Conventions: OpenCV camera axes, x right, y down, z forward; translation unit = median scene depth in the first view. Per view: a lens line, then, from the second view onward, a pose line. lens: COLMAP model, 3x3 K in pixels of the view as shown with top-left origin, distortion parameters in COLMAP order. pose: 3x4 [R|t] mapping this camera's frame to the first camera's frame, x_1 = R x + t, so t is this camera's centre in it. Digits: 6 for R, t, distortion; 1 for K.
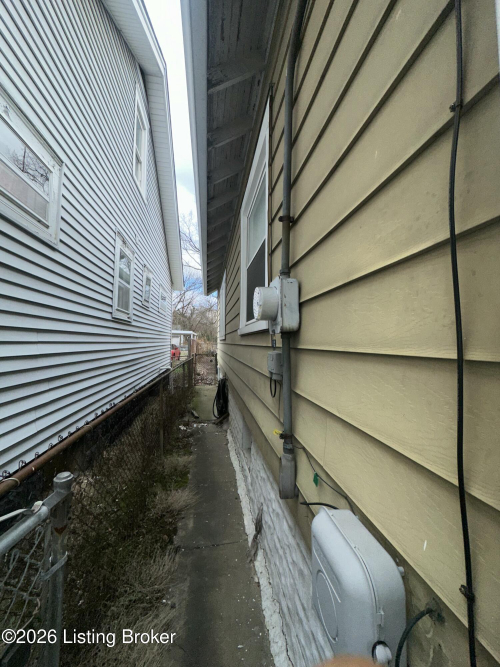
lens RADIAL K [[264.6, 0, 253.1], [0, 264.6, 334.0], [0, 0, 1]] dist [-0.004860, 0.001232]
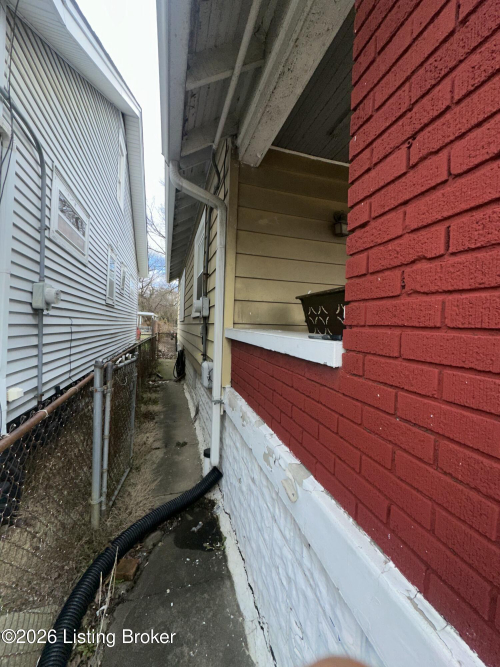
lens RADIAL K [[264.6, 0, 251.3], [0, 264.6, 332.9], [0, 0, 1]] dist [-0.004860, 0.001232]
pose [[0.990016, 0.025818, 0.138568, 0.054108], [-0.033621, 0.997960, 0.054267, -0.002359], [-0.136884, -0.058384, 0.988865, -0.418119]]
